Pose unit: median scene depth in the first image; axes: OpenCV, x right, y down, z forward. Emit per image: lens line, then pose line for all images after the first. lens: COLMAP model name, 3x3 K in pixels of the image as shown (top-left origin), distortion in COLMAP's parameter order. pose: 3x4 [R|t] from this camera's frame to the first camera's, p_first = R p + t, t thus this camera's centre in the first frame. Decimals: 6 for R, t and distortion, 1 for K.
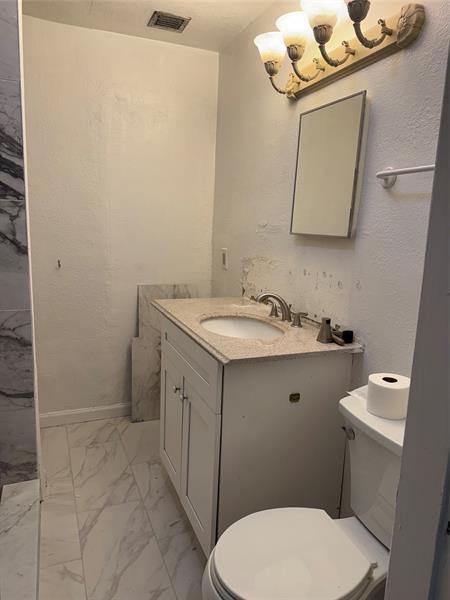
lens RADIAL K [[419.9, 0, 230.5], [0, 419.9, 294.7], [0, 0, 1]] dist [0.050851, -0.083195]
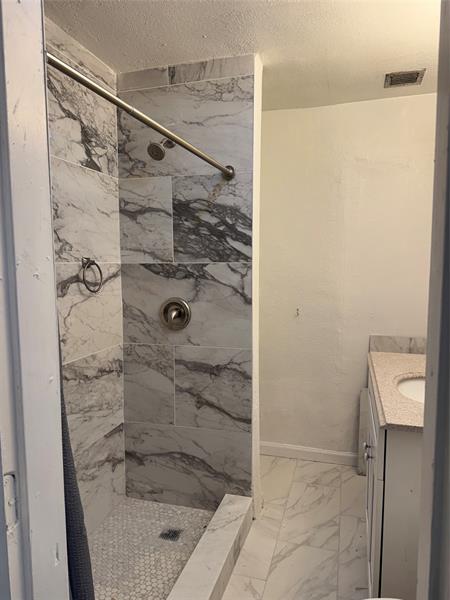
lens RADIAL K [[419.9, 0, 225.0], [0, 419.9, 294.1], [0, 0, 1]] dist [0.050851, -0.083195]
pose [[0.768253, 0.008689, -0.640087, 0.230371], [-0.076173, 0.994044, -0.077932, -0.022559], [0.635598, 0.108629, 0.764340, 0.004615]]
